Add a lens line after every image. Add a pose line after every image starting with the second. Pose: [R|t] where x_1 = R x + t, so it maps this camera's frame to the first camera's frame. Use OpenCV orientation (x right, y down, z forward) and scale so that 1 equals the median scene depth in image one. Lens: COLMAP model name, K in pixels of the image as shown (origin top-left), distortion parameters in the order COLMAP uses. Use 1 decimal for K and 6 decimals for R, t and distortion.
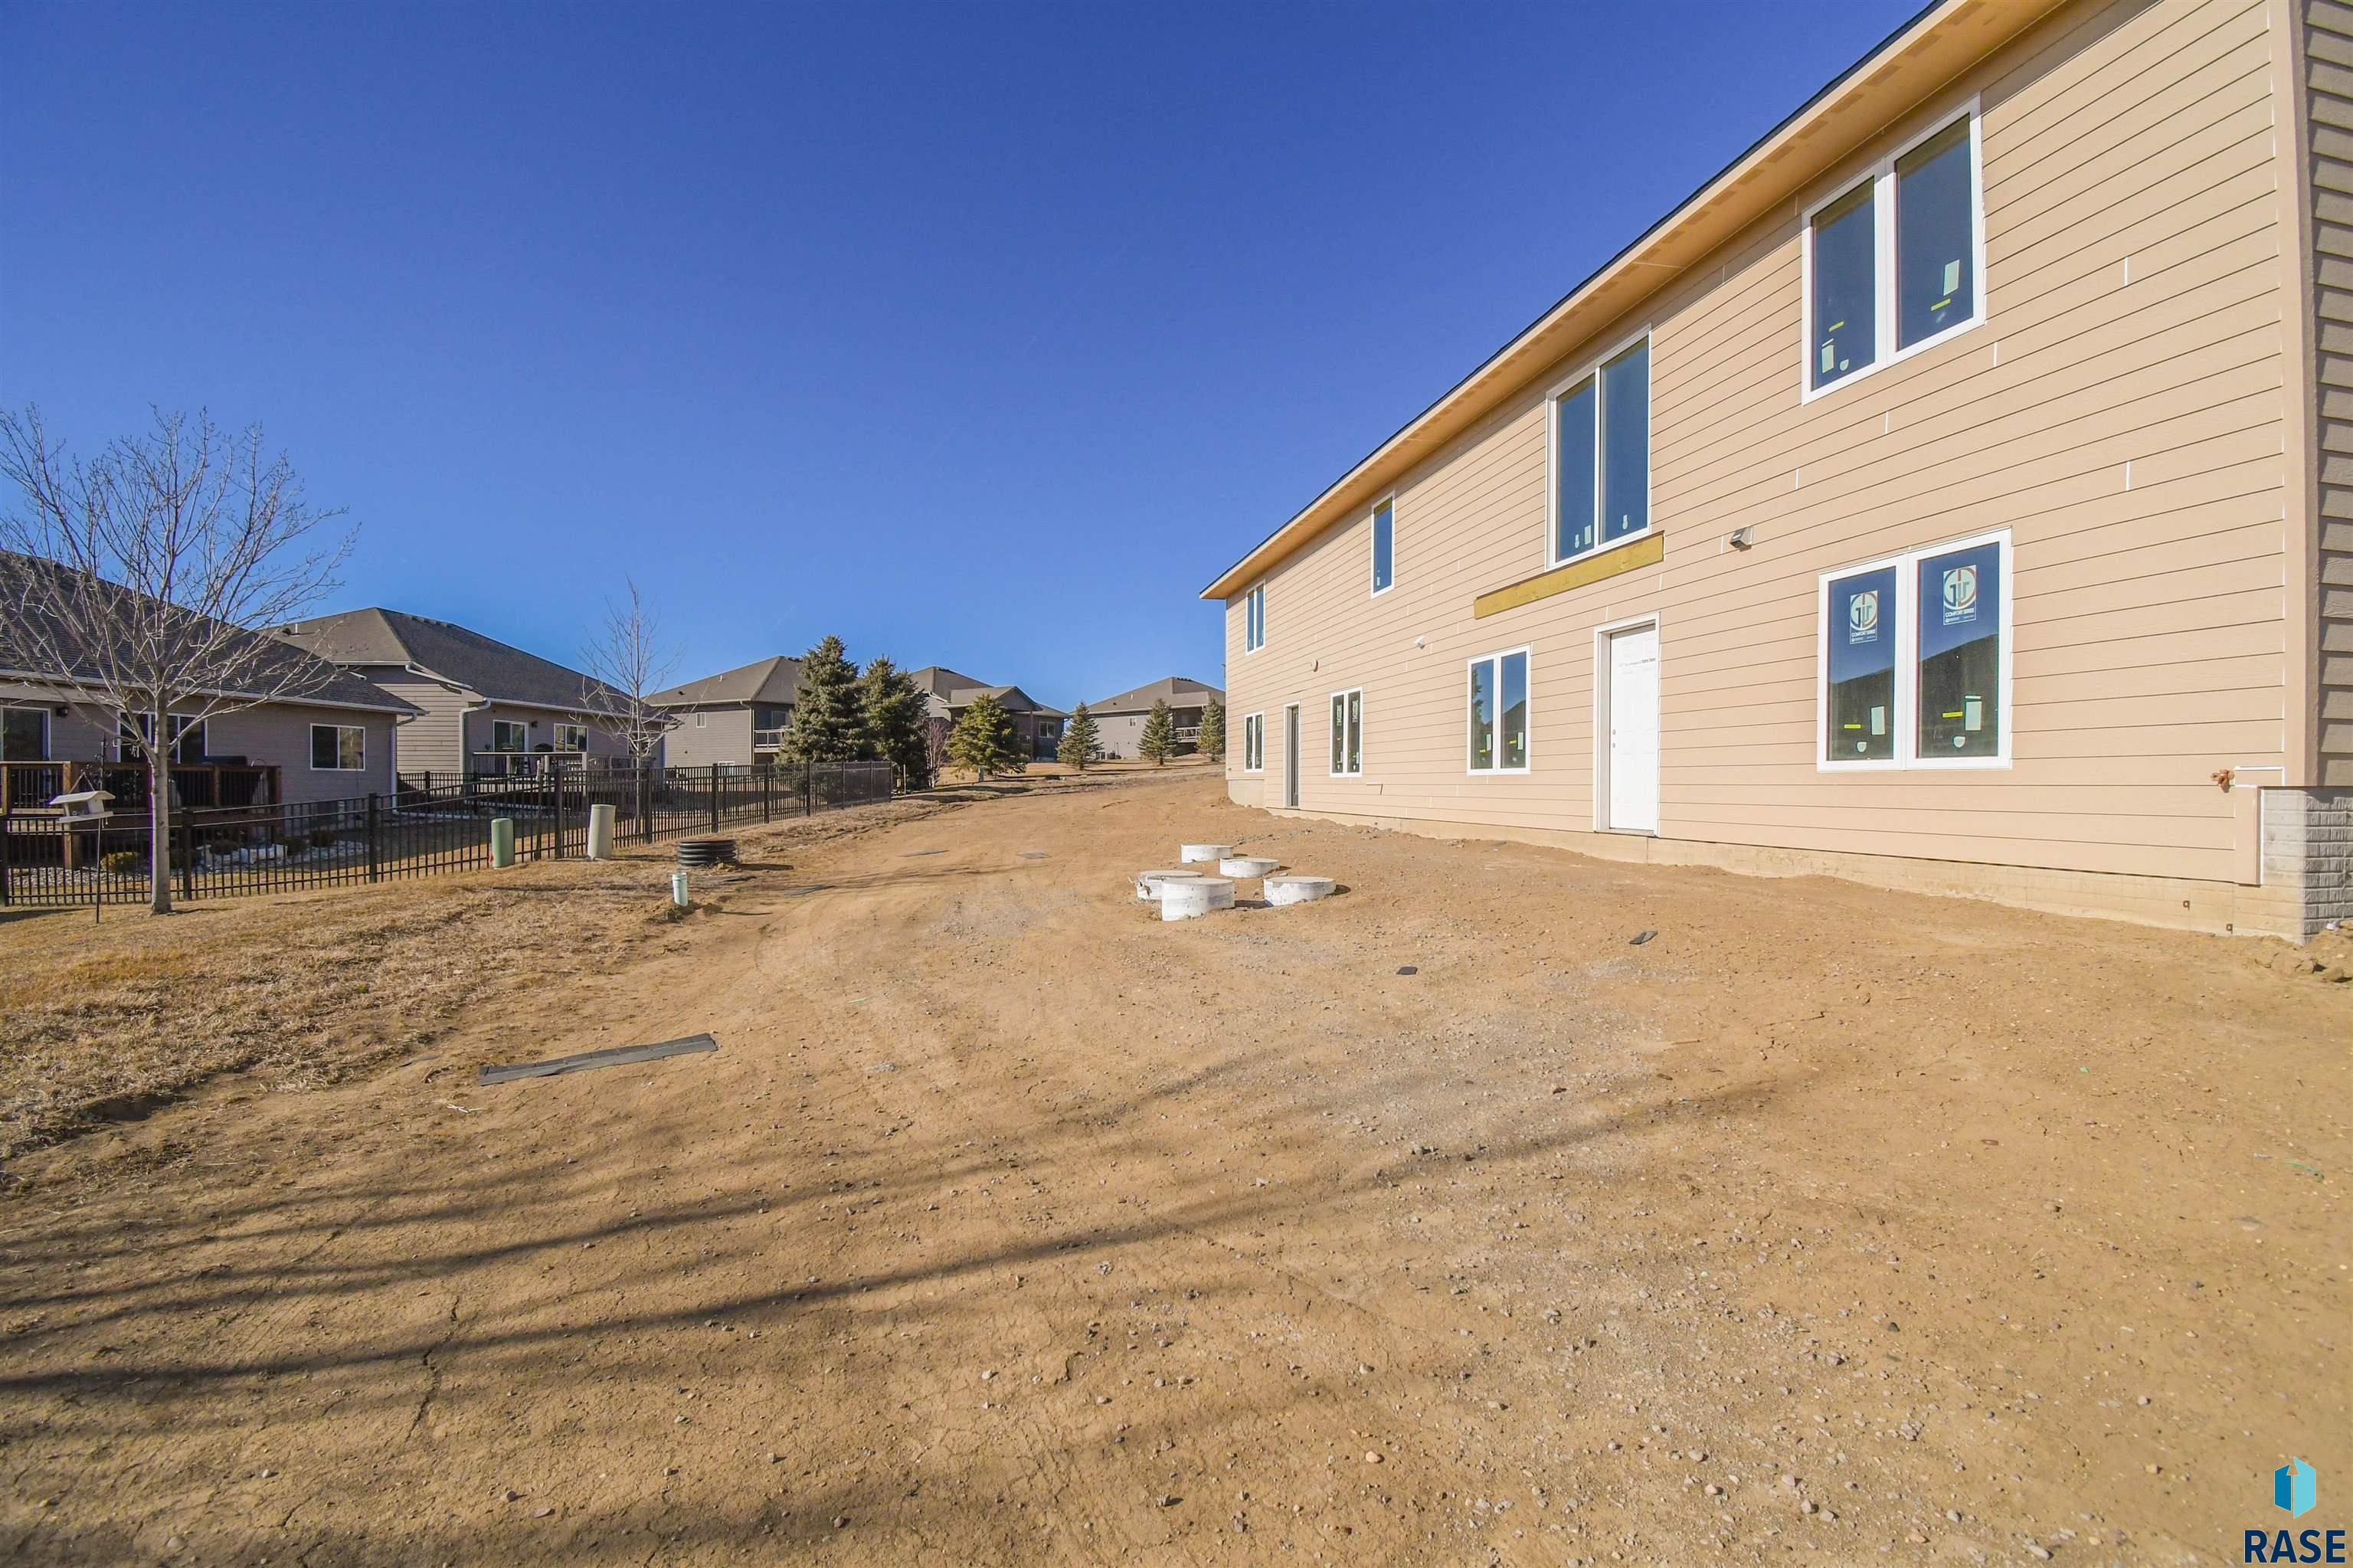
lens RADIAL K [[1050.6, 0, 1172.4], [0, 1050.6, 791.4], [0, 0, 1]] dist [0.022092, -0.029204]
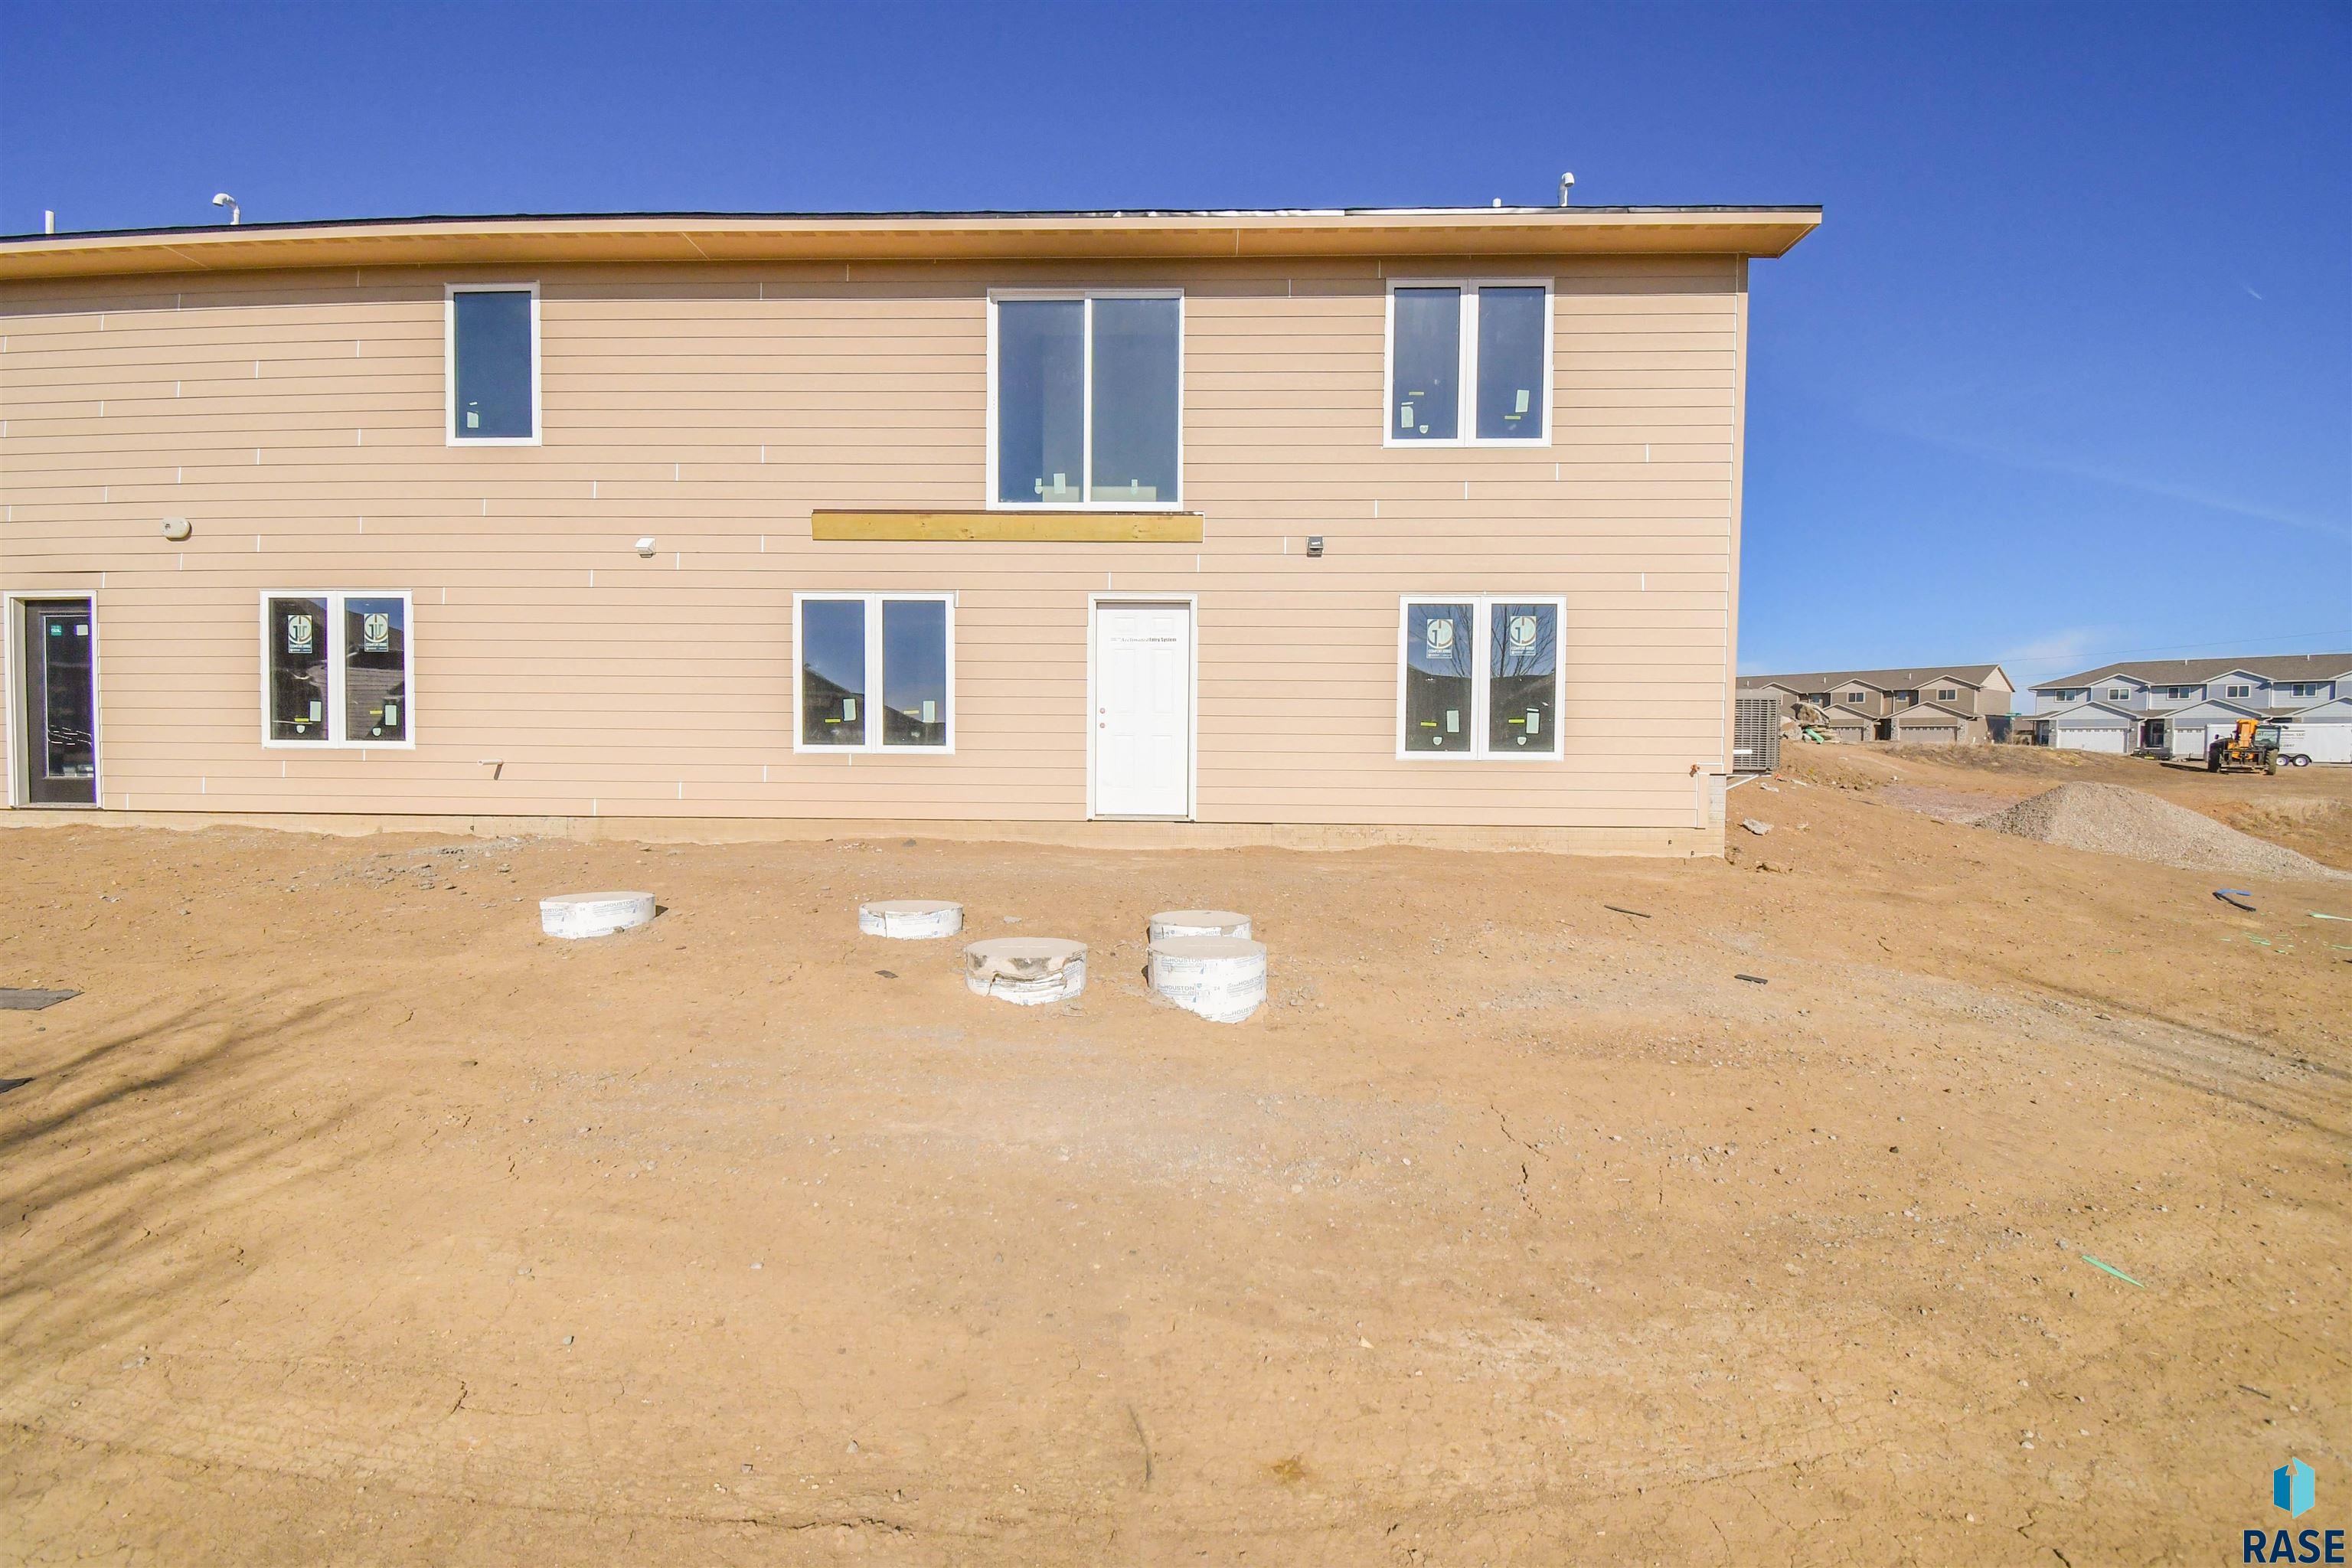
lens RADIAL K [[1050.1, 0, 1171.9], [0, 1050.1, 791.4], [0, 0, 1]] dist [0.022092, -0.029204]
pose [[0.217763, -0.032337, 0.975466, -0.616934], [-0.001325, 0.999440, 0.033428, -0.022169], [-0.976001, -0.008572, 0.217598, 0.982272]]
